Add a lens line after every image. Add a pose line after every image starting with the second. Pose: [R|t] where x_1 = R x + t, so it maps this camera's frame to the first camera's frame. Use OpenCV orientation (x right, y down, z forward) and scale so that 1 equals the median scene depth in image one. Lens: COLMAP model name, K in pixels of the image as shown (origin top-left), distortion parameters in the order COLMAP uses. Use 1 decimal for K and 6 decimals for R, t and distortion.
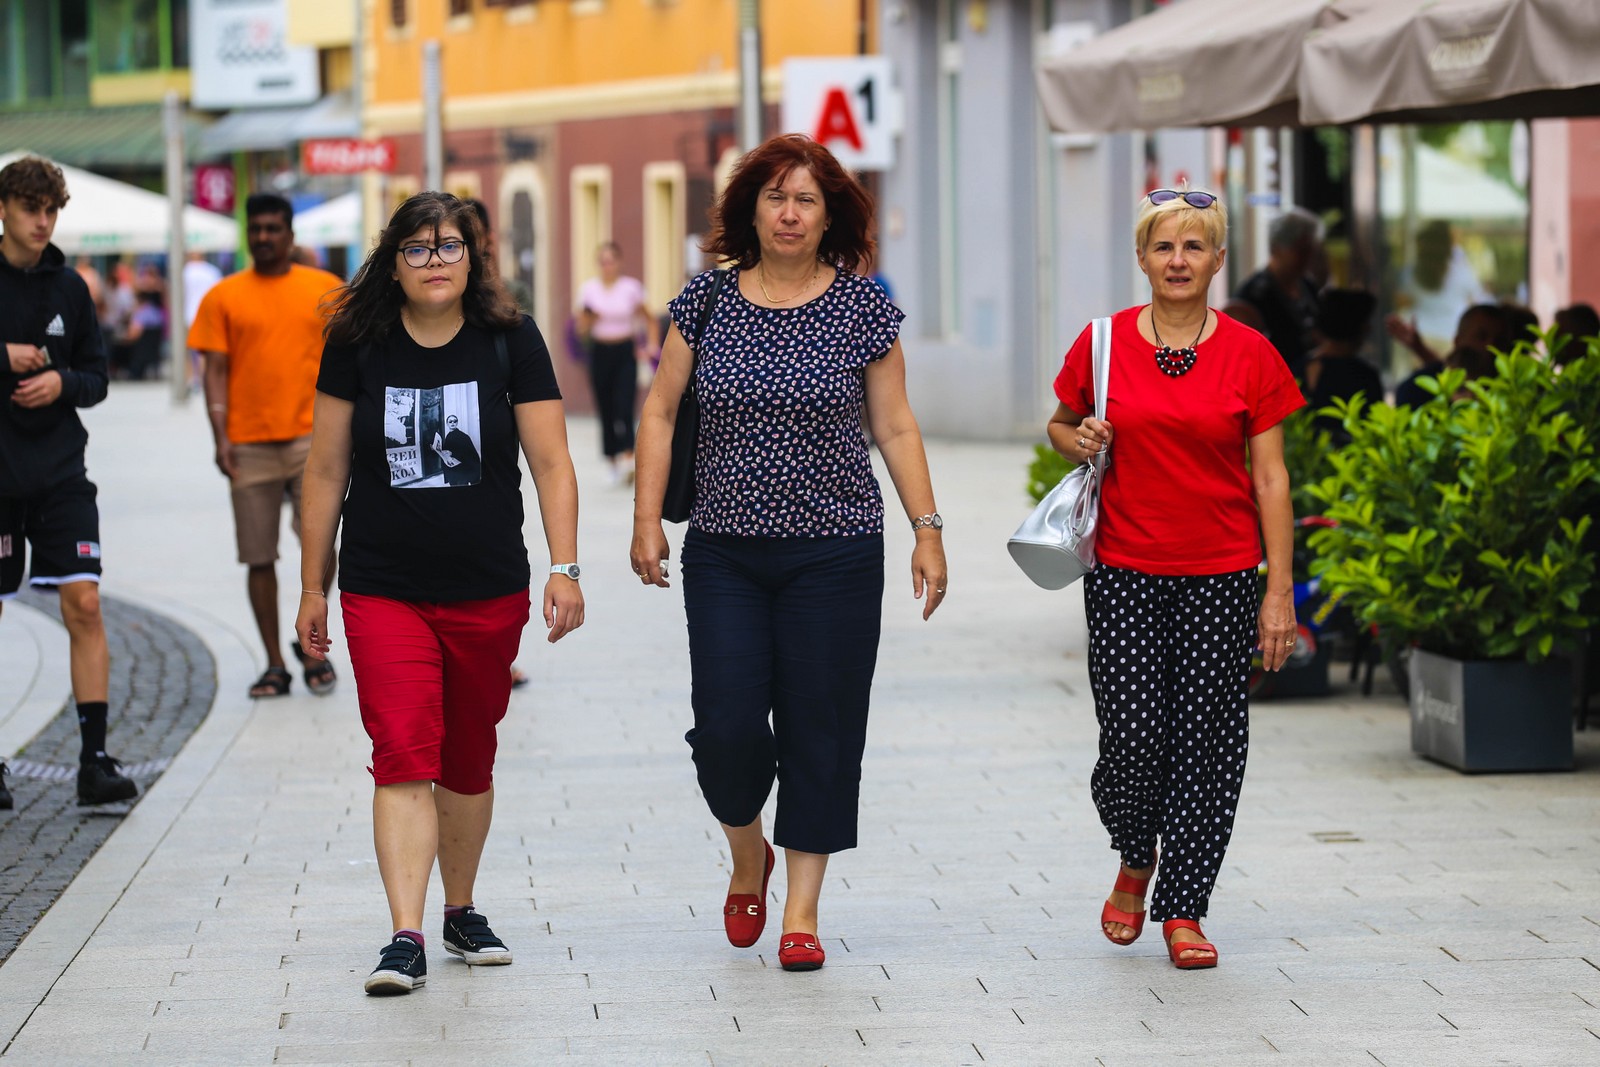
lens RADIAL K [[7408.6, 0, 799.5], [0, 7408.6, 532.5], [0, 0, 1]] dist [0.747556, 0.000000]
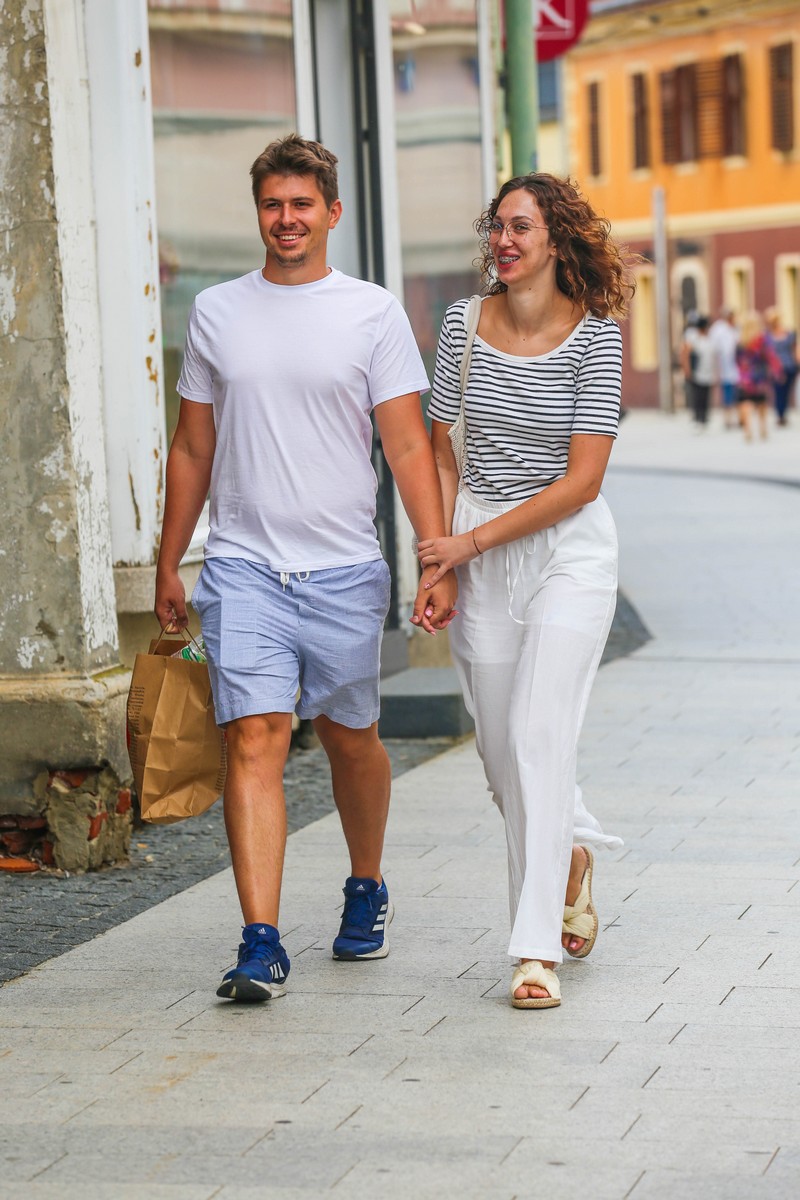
lens RADIAL K [[5556.5, 0, 401.9], [0, 5556.5, 602.8], [0, 0, 1]] dist [0.747556, 0.000000]
pose [[0.998949, -0.023740, -0.039215, -0.056775], [0.024196, 0.999645, 0.011188, 0.012438], [0.038935, -0.012125, 0.999168, -0.264957]]
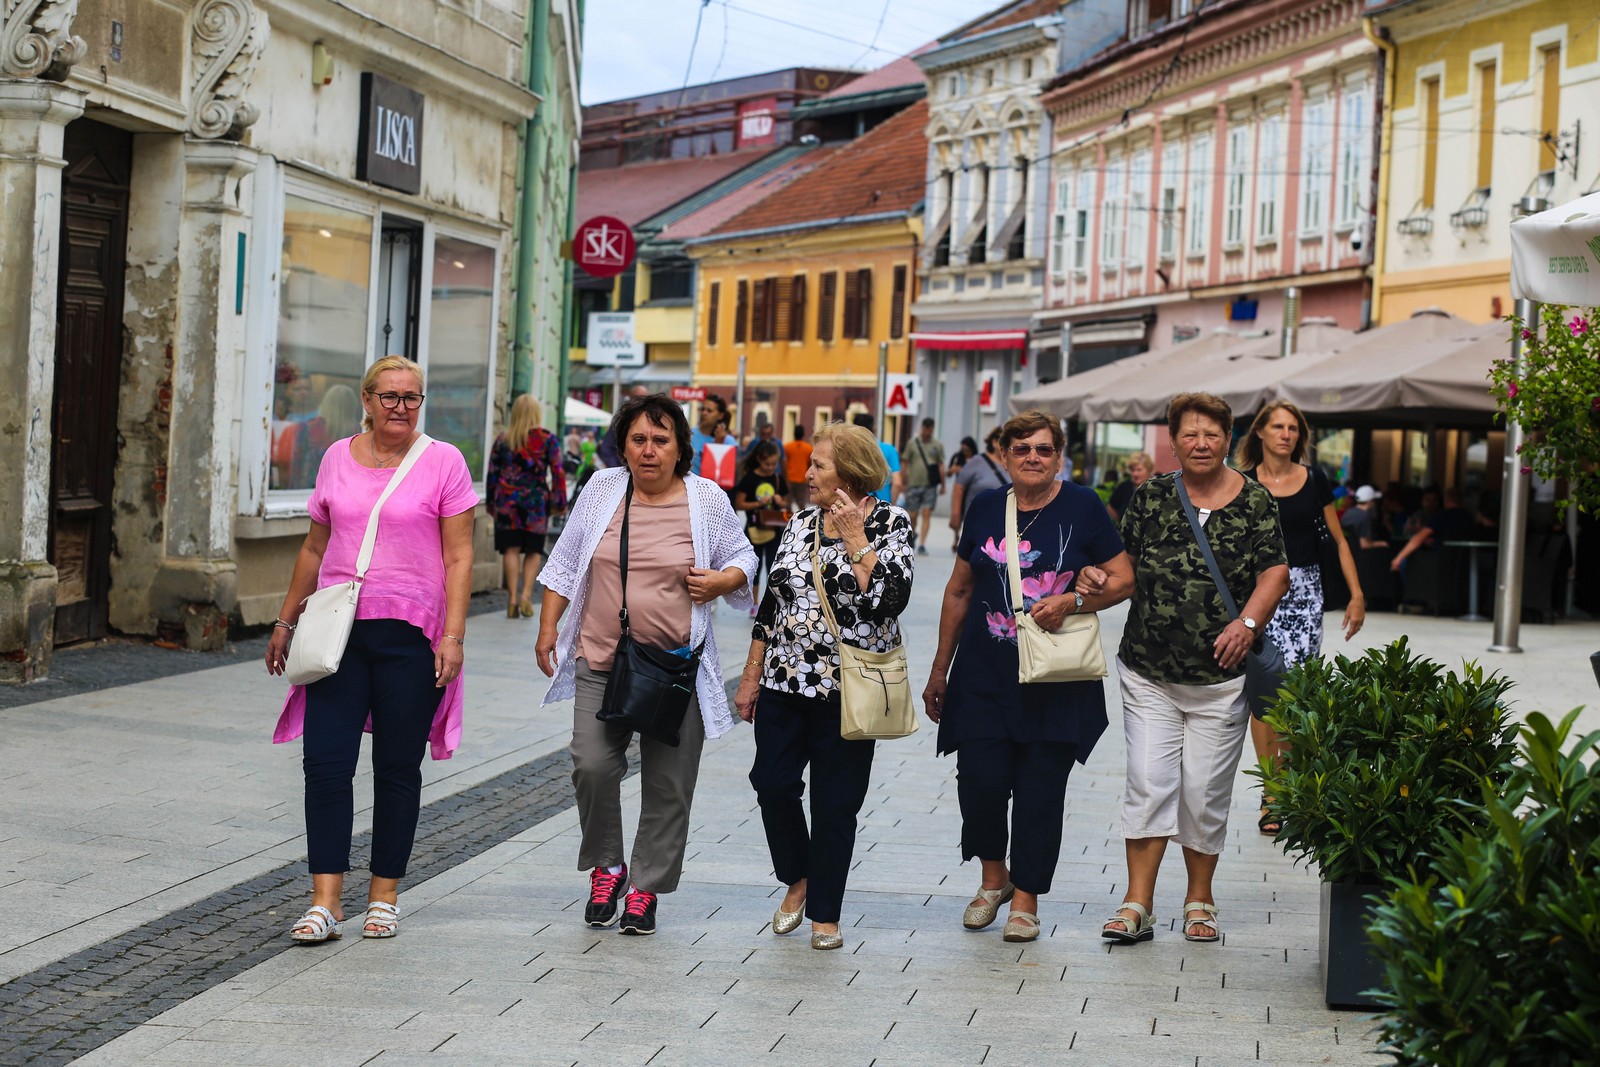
lens RADIAL K [[3914.2, 0, 799.3], [0, 3914.2, 531.0], [0, 0, 1]] dist [-0.144913, 0.000000]
pose [[0.997483, 0.070653, 0.005979, -0.031017], [-0.070550, 0.997380, -0.015975, 0.016543], [-0.007092, 0.015513, 0.999855, -0.373426]]
